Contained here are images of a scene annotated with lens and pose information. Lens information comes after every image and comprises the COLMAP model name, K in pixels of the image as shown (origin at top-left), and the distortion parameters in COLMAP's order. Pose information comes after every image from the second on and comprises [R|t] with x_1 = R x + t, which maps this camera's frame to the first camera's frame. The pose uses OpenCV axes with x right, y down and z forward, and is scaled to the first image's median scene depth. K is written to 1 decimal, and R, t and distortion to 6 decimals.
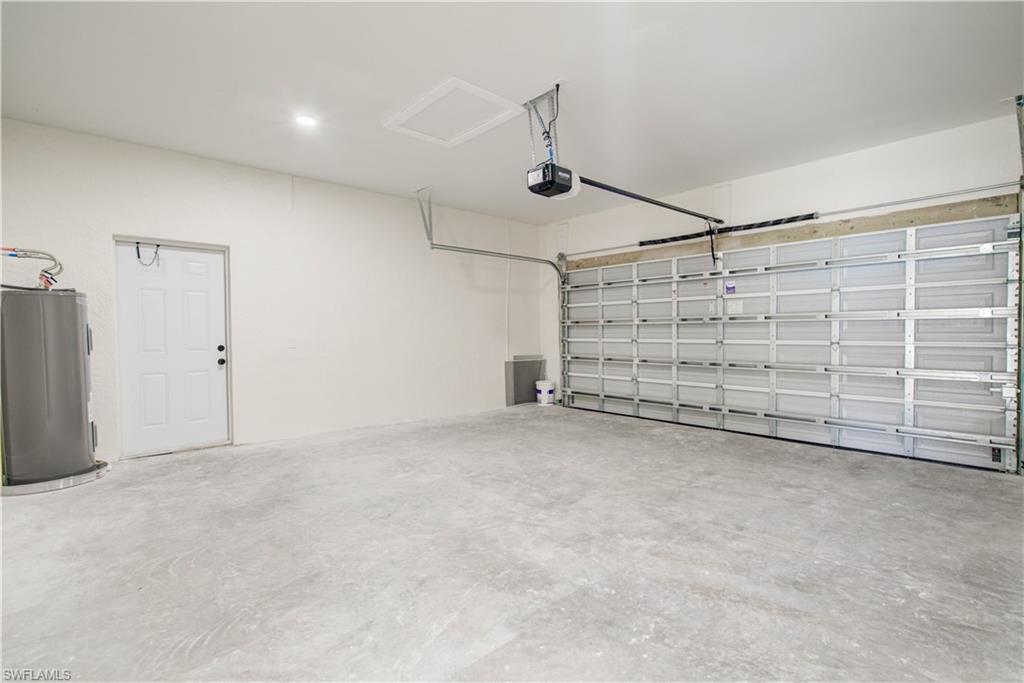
lens RADIAL K [[478.9, 0, 509.7], [0, 478.9, 342.0], [0, 0, 1]] dist [0.016944, -0.000818]
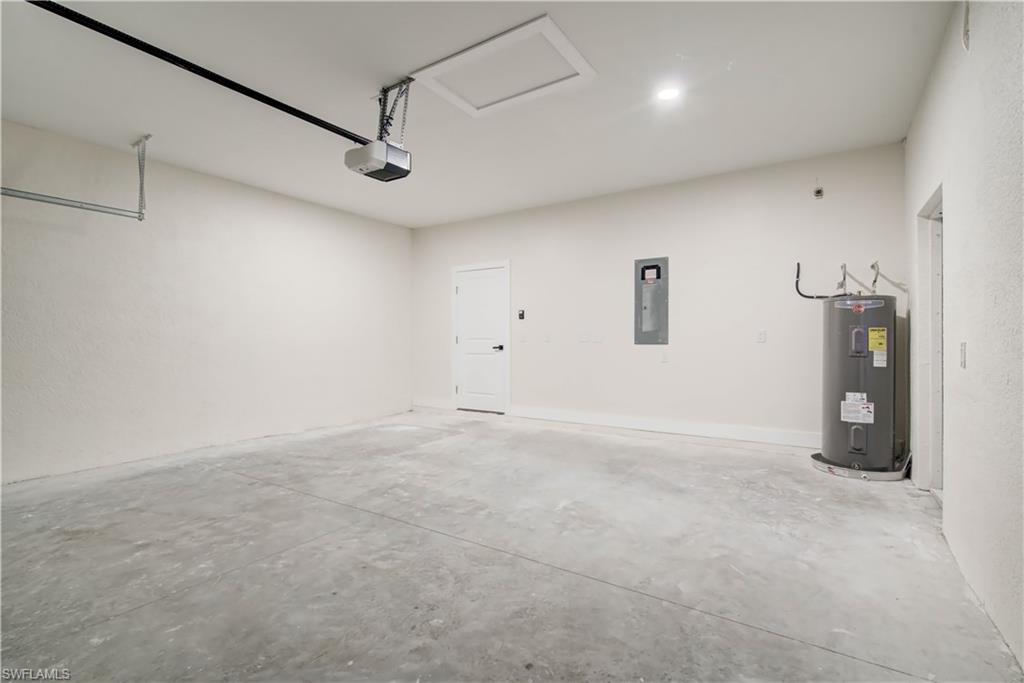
lens RADIAL K [[478.9, 0, 512.9], [0, 478.9, 340.8], [0, 0, 1]] dist [0.016944, -0.000818]
pose [[-0.968787, 0.010284, -0.247680, 0.077475], [0.003778, 0.999636, 0.026727, -0.037820], [0.247865, 0.024956, -0.968473, 1.923076]]
